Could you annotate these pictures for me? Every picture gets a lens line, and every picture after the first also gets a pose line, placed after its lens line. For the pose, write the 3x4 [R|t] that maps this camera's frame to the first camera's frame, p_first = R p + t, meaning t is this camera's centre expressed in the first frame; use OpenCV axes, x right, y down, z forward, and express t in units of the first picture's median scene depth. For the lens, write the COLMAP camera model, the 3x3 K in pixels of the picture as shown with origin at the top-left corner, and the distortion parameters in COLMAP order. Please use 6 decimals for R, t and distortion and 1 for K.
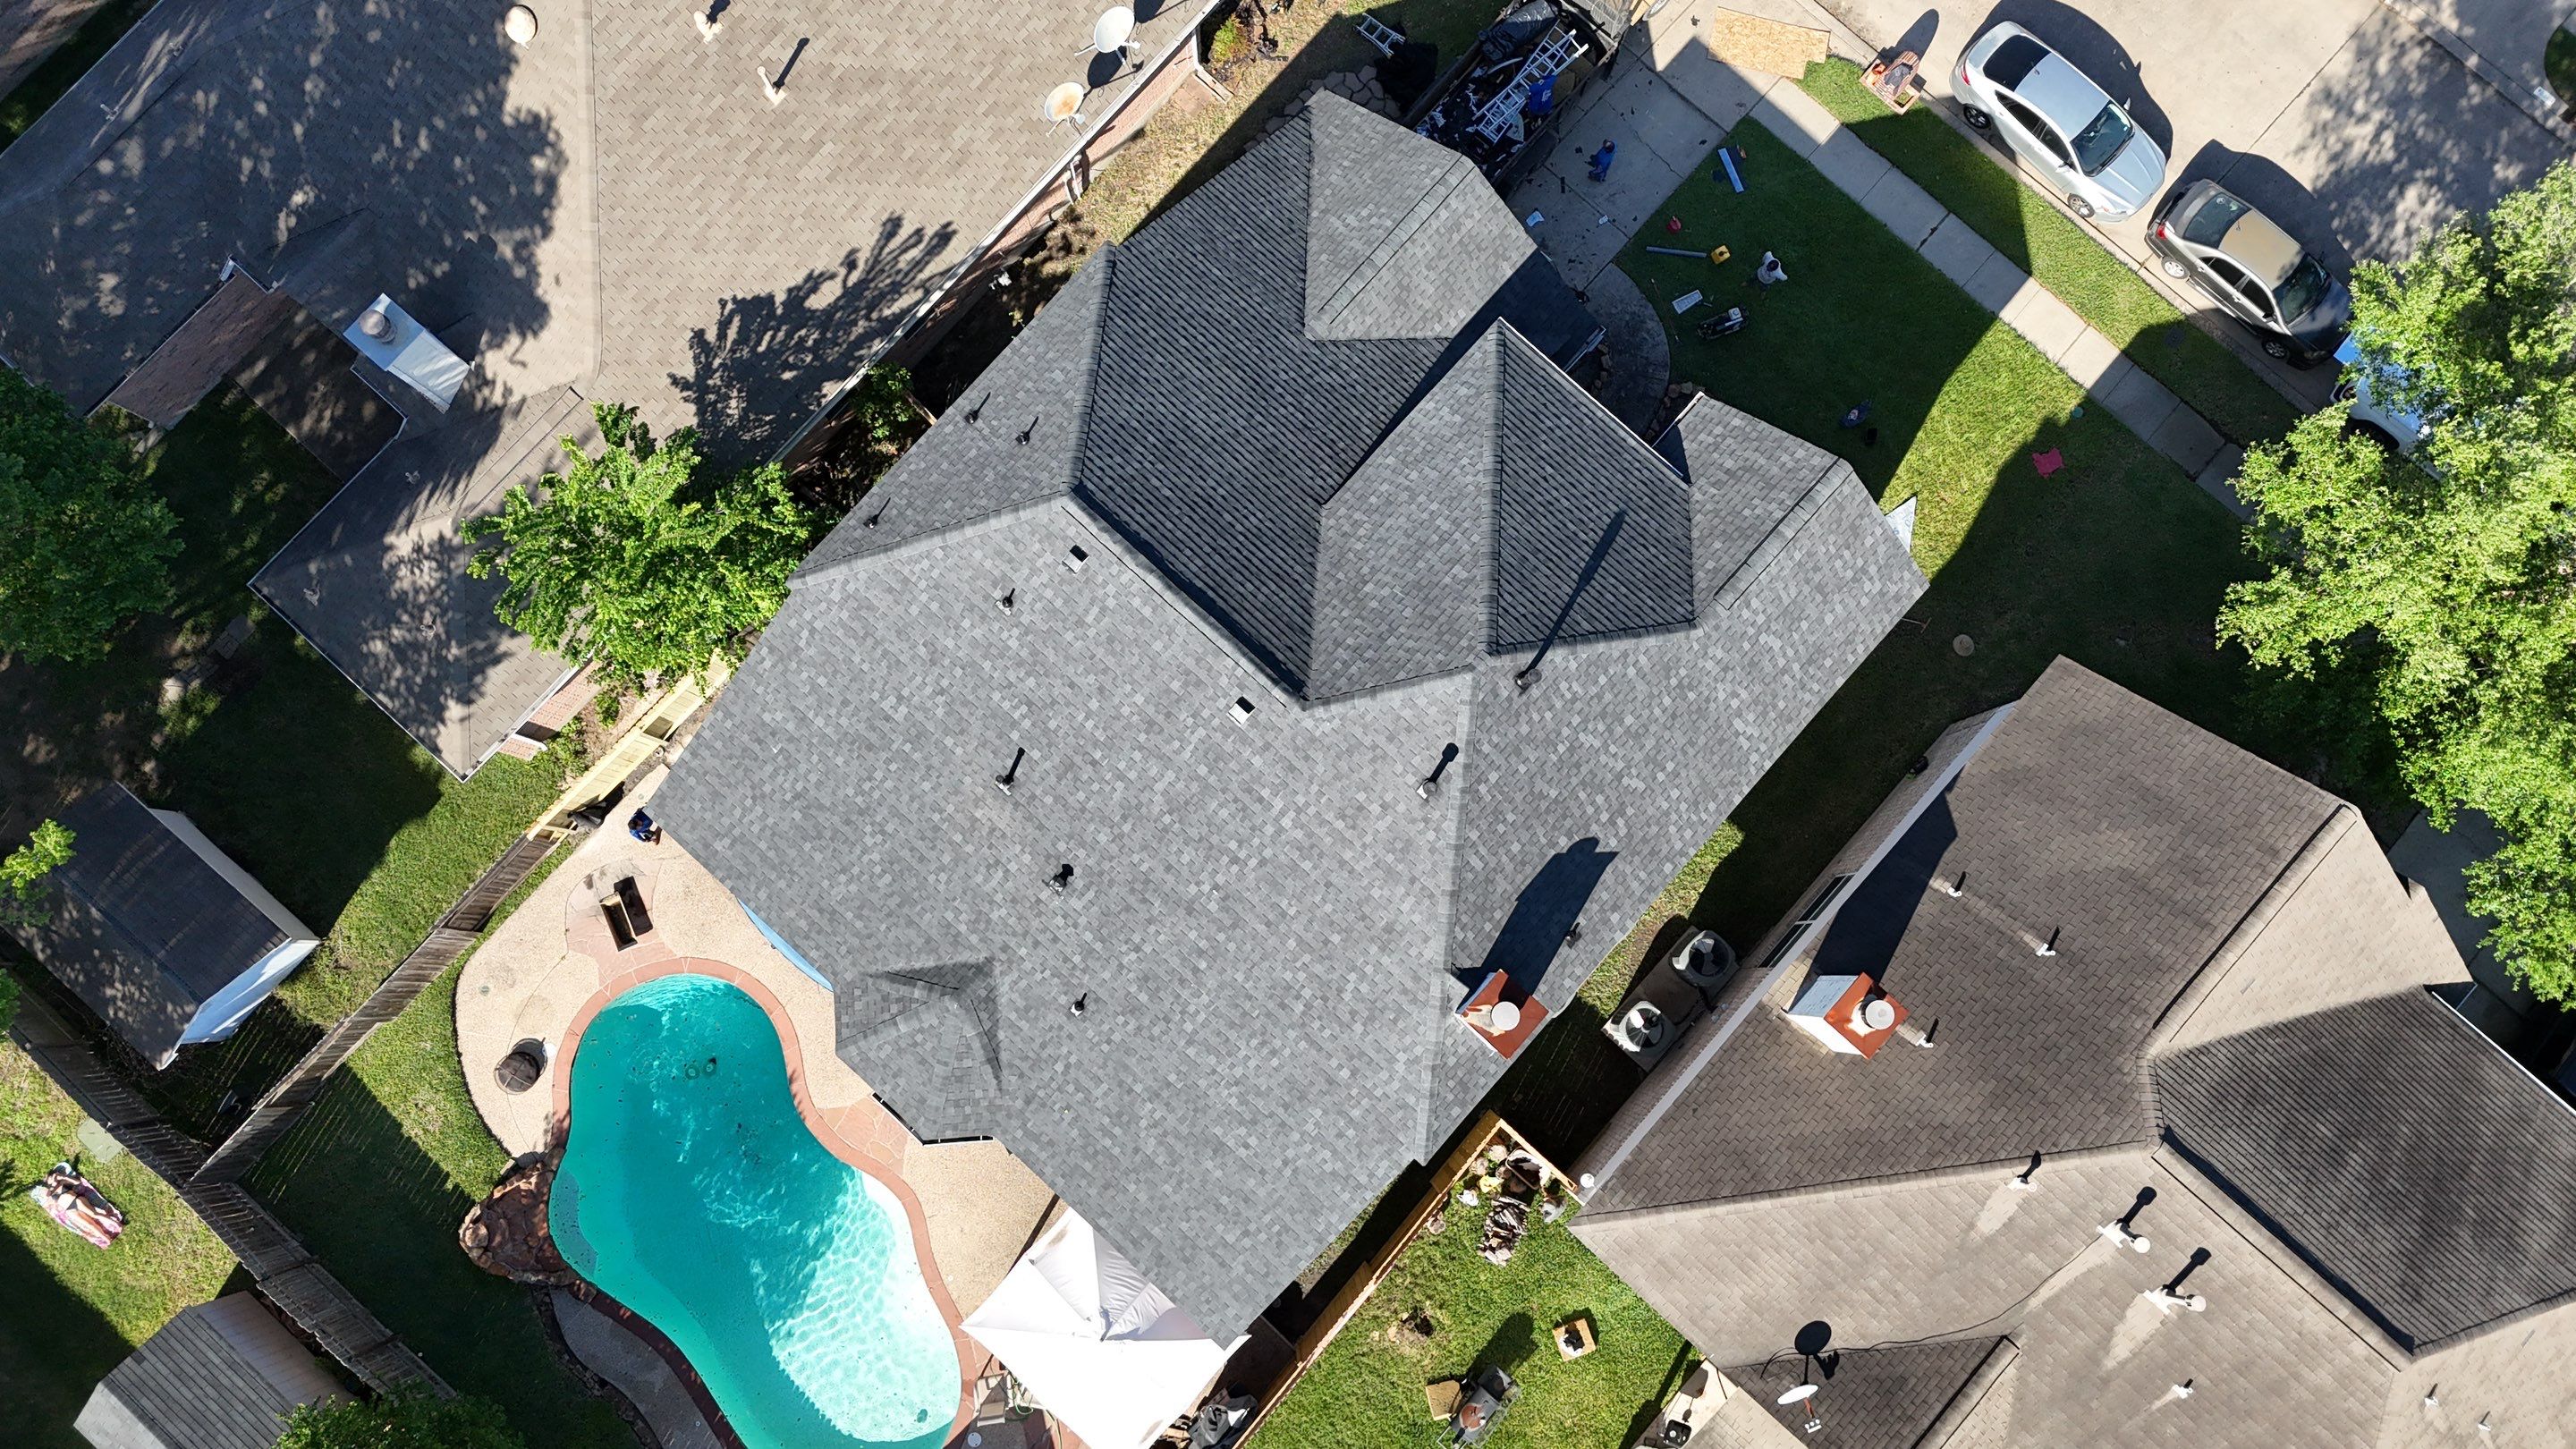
lens RADIAL K [[1879.7, 0, 1284.3], [0, 1879.7, 717.5], [0, 0, 1]] dist [0.073938, -0.068293]
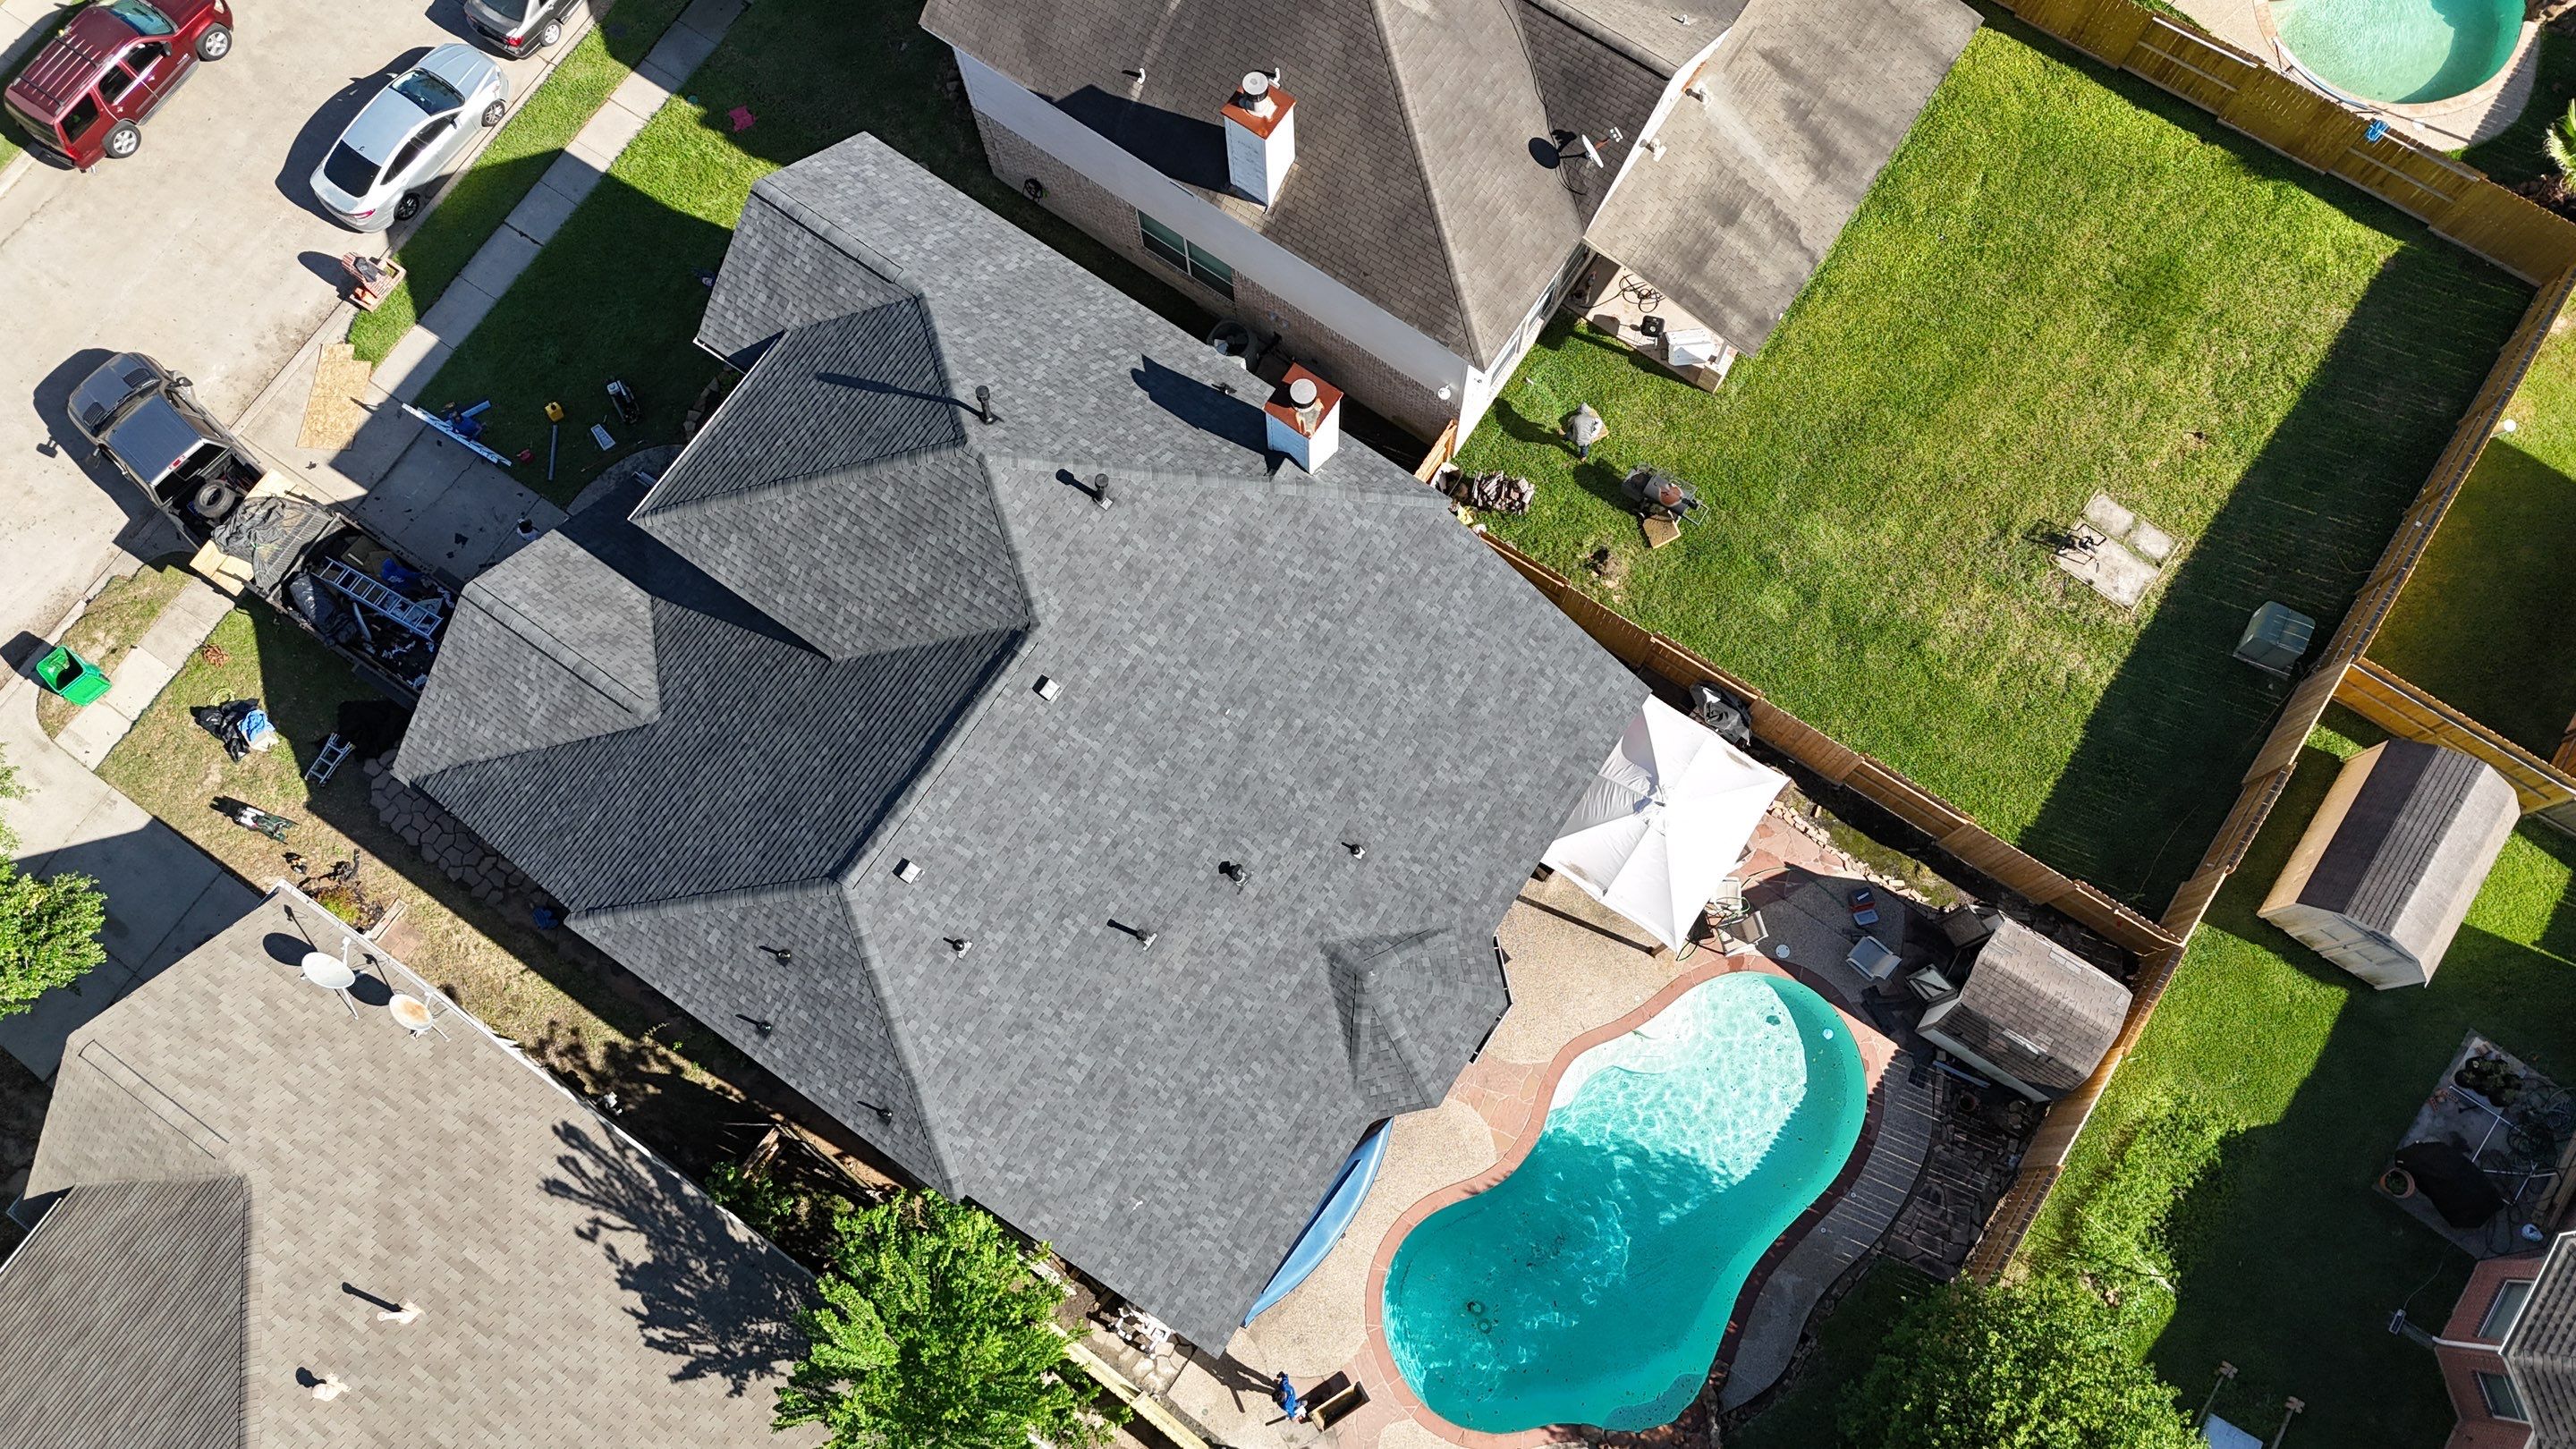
lens RADIAL K [[1879.7, 0, 1284.3], [0, 1879.7, 717.5], [0, 0, 1]] dist [0.073938, -0.068293]
pose [[-0.133585, -0.959577, 0.247722, -0.273453], [0.984743, -0.100395, 0.142136, -0.020221], [-0.111520, 0.262930, 0.958348, 0.014184]]
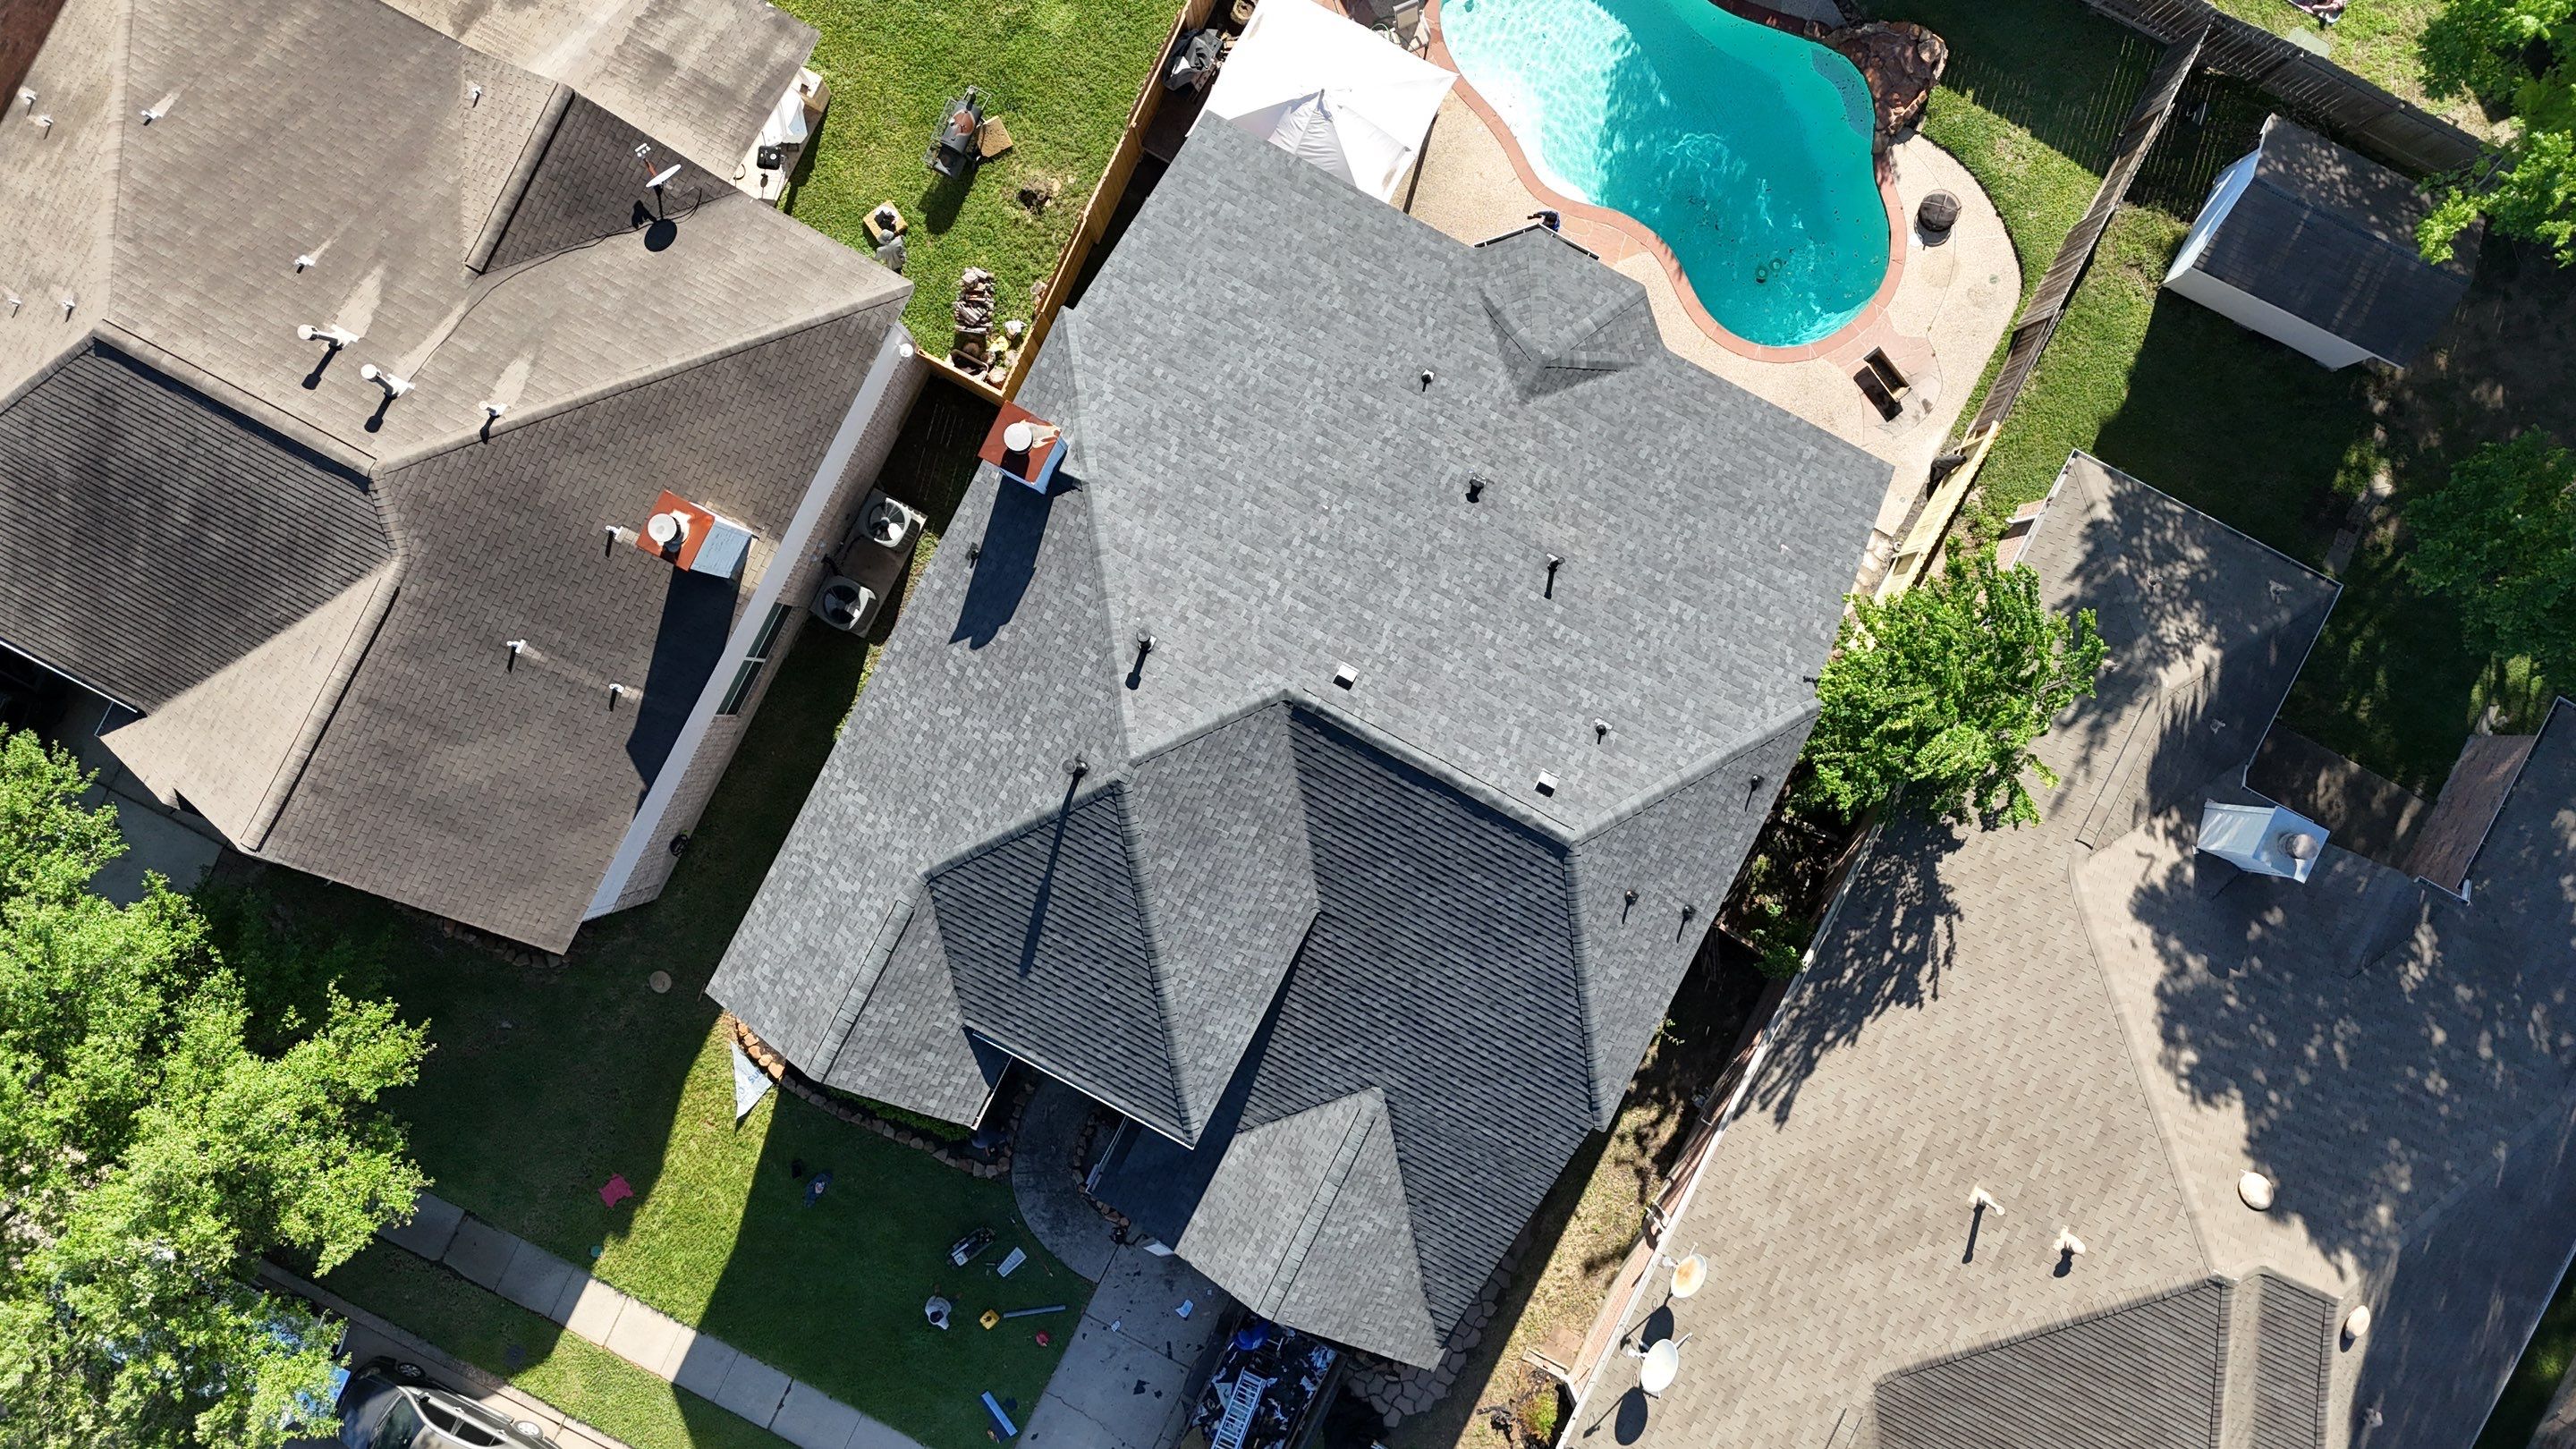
lens RADIAL K [[1879.7, 0, 1284.3], [0, 1879.7, 717.5], [0, 0, 1]] dist [0.073938, -0.068293]
pose [[-0.967940, 0.250740, -0.014875, 0.026055], [-0.250535, -0.959516, 0.128693, -0.129291], [0.017996, 0.128294, 0.991573, 0.007910]]
